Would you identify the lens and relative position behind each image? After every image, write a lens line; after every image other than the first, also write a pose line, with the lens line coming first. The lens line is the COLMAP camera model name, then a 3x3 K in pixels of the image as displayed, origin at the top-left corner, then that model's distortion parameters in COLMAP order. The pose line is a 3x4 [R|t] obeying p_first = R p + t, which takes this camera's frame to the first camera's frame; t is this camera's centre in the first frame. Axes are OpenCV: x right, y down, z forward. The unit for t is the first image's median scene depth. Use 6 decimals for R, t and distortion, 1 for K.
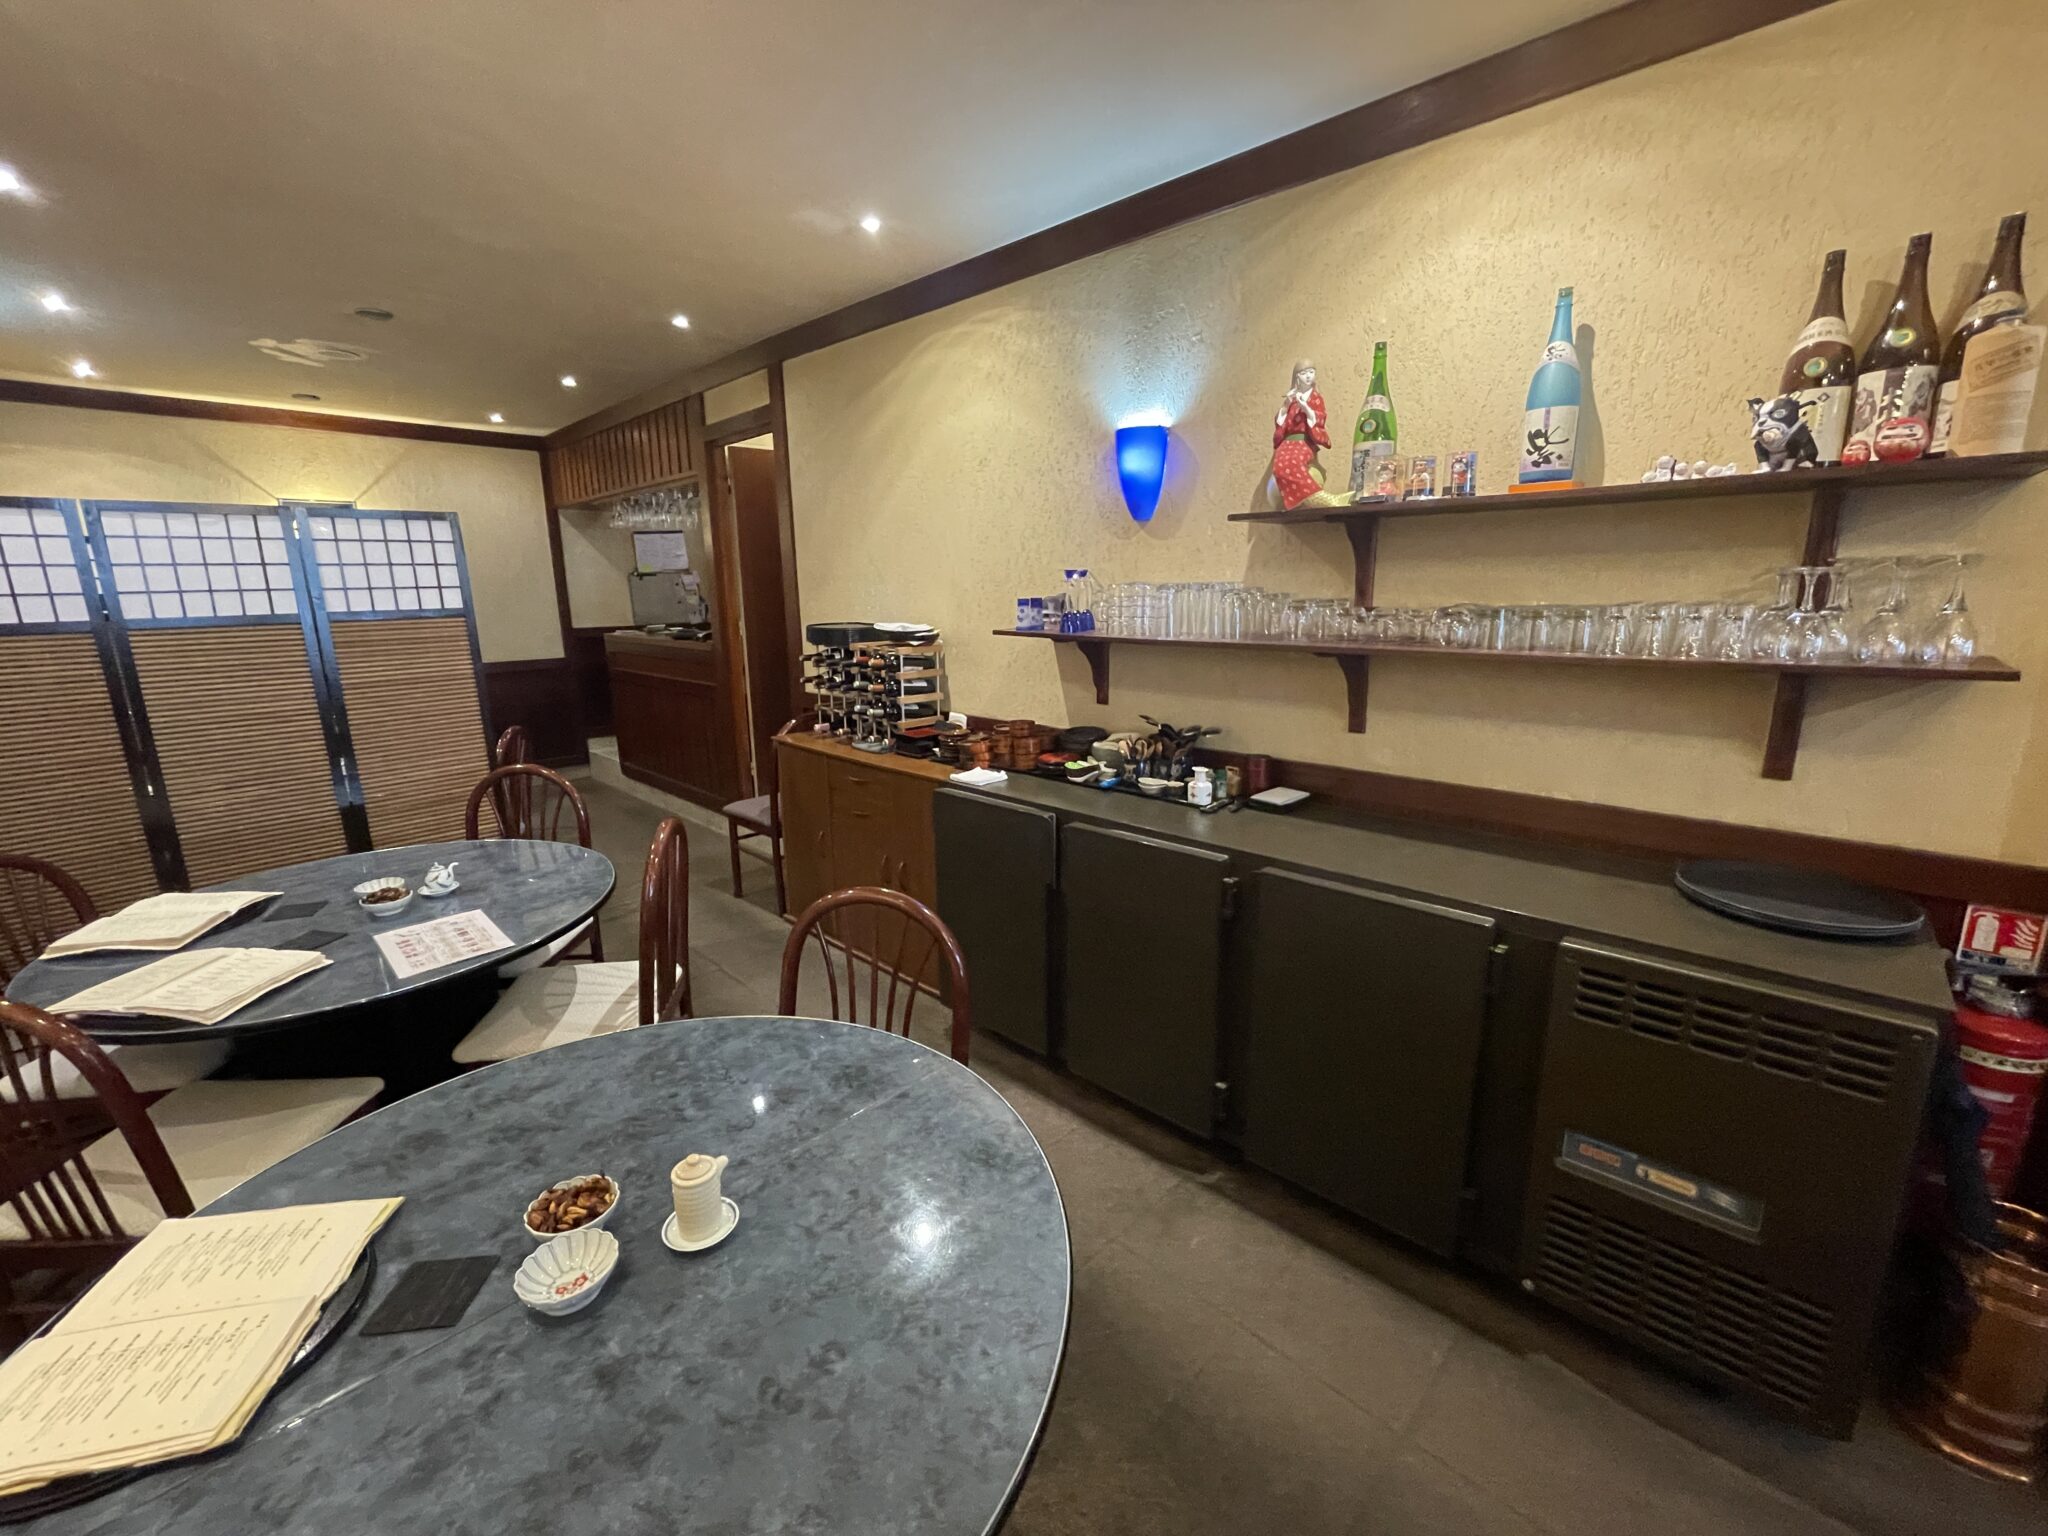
lens RADIAL K [[832.8, 0, 1026.3], [0, 832.8, 766.9], [0, 0, 1]] dist [-0.001665, -0.000322]
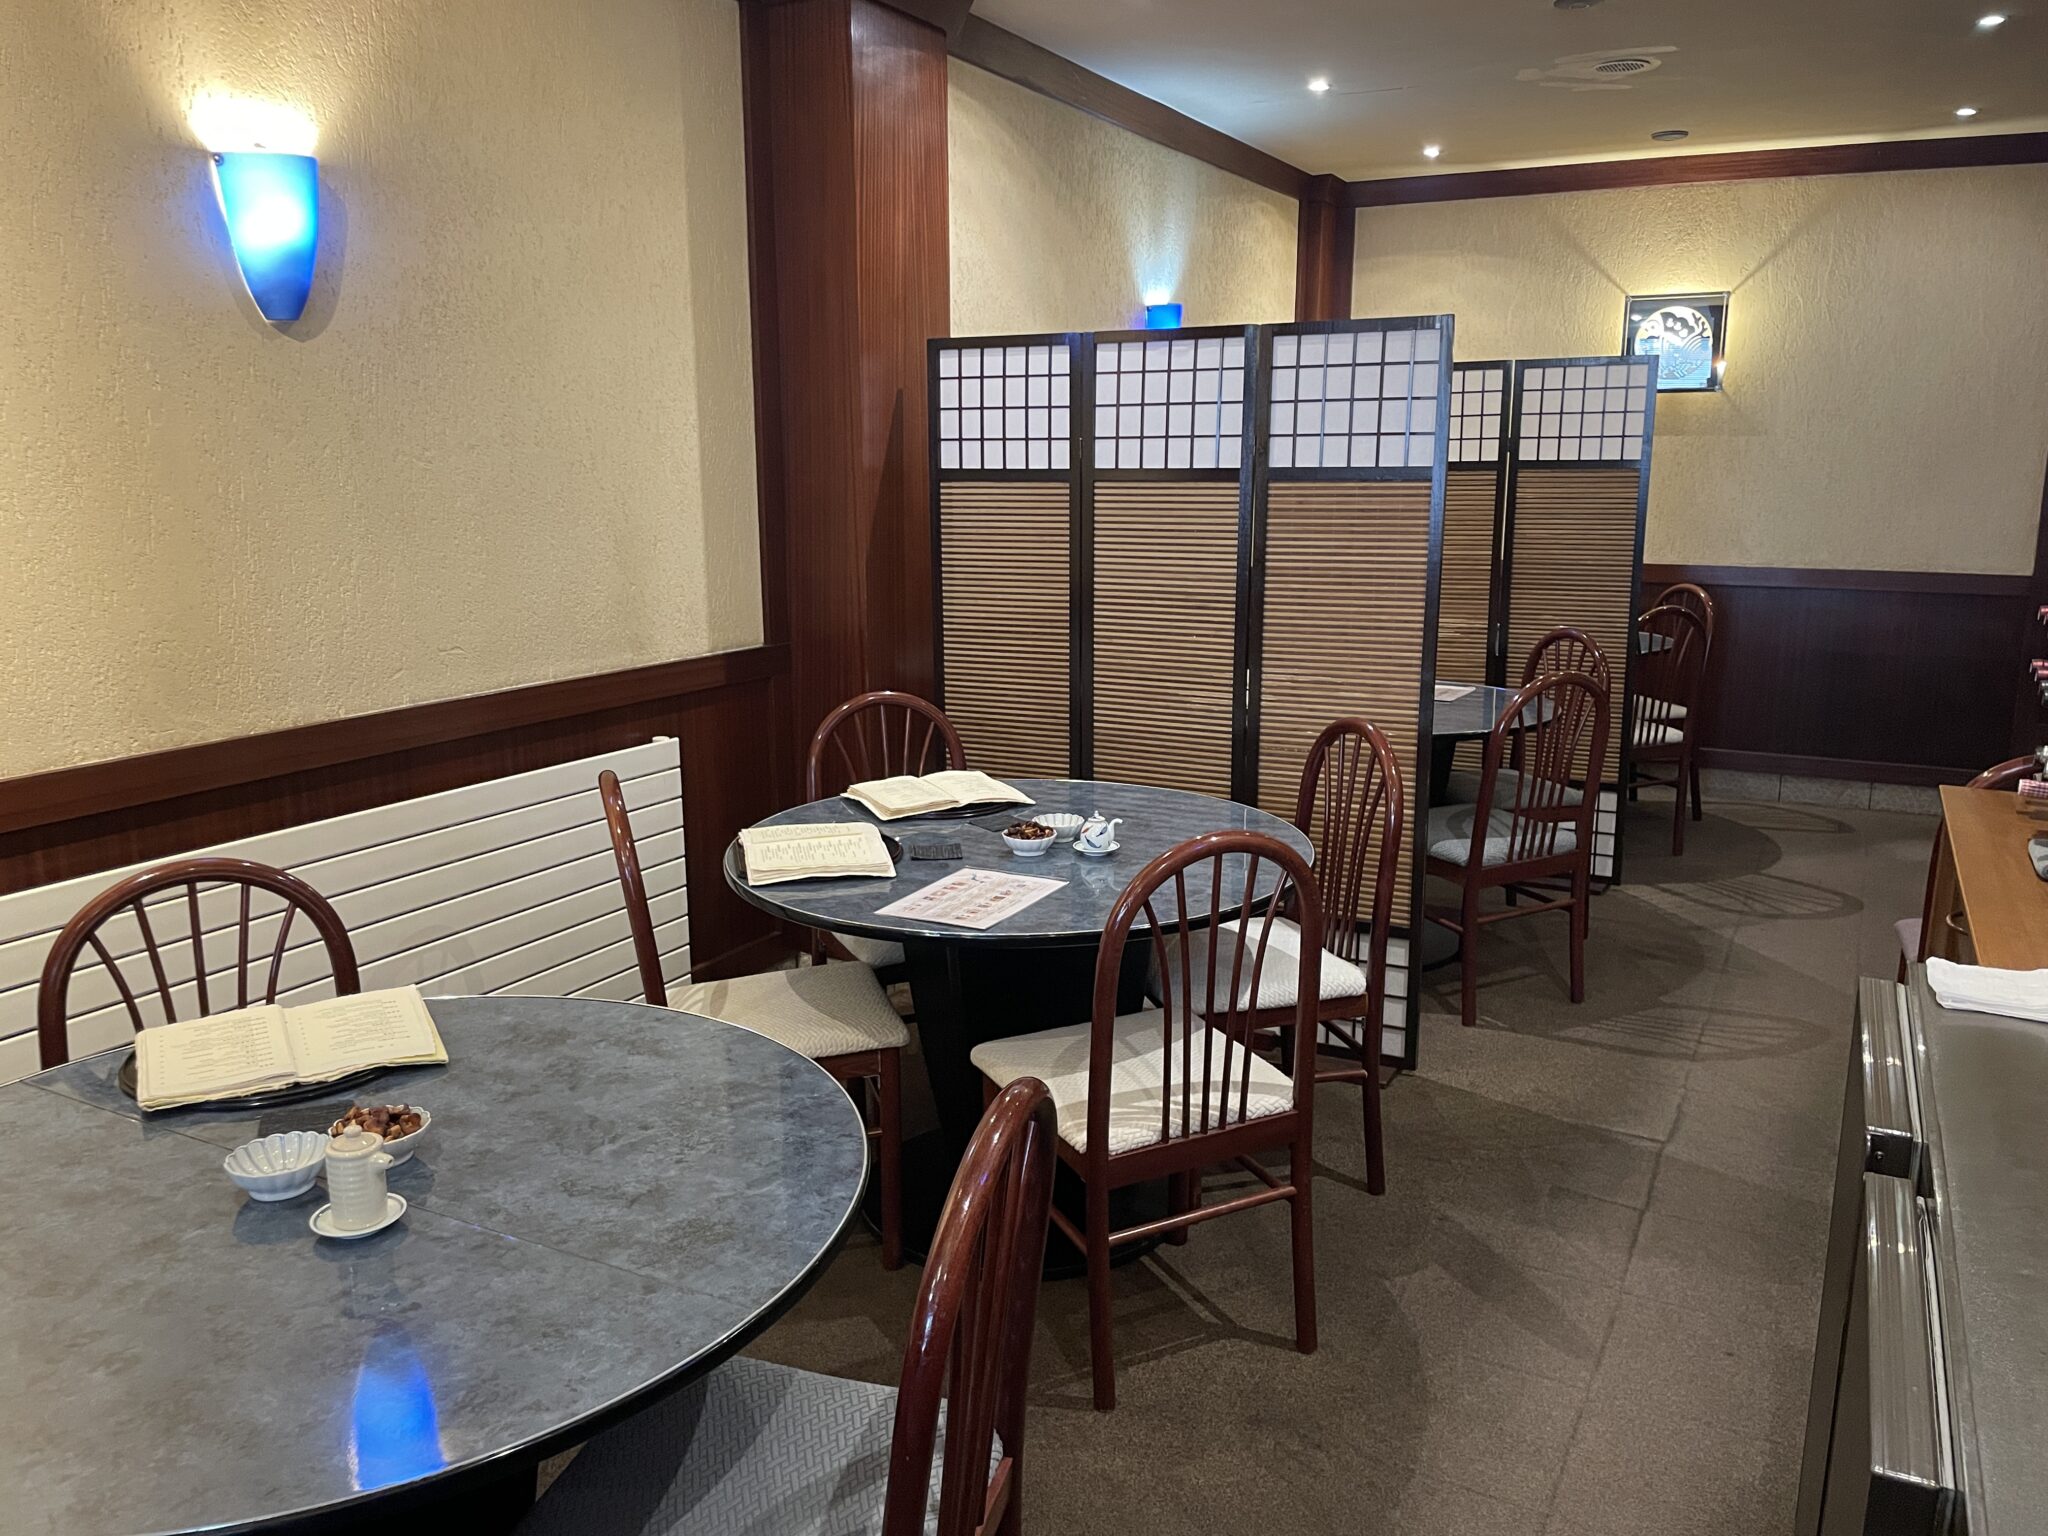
lens RADIAL K [[1539.1, 0, 1024.3], [0, 1539.1, 771.6], [0, 0, 1]] dist [0.063923, -0.061606]
pose [[0.275663, 0.215465, -0.936795, 0.642340], [-0.211893, 0.964203, 0.159417, -0.145078], [0.937610, 0.154555, 0.311450, 0.604472]]
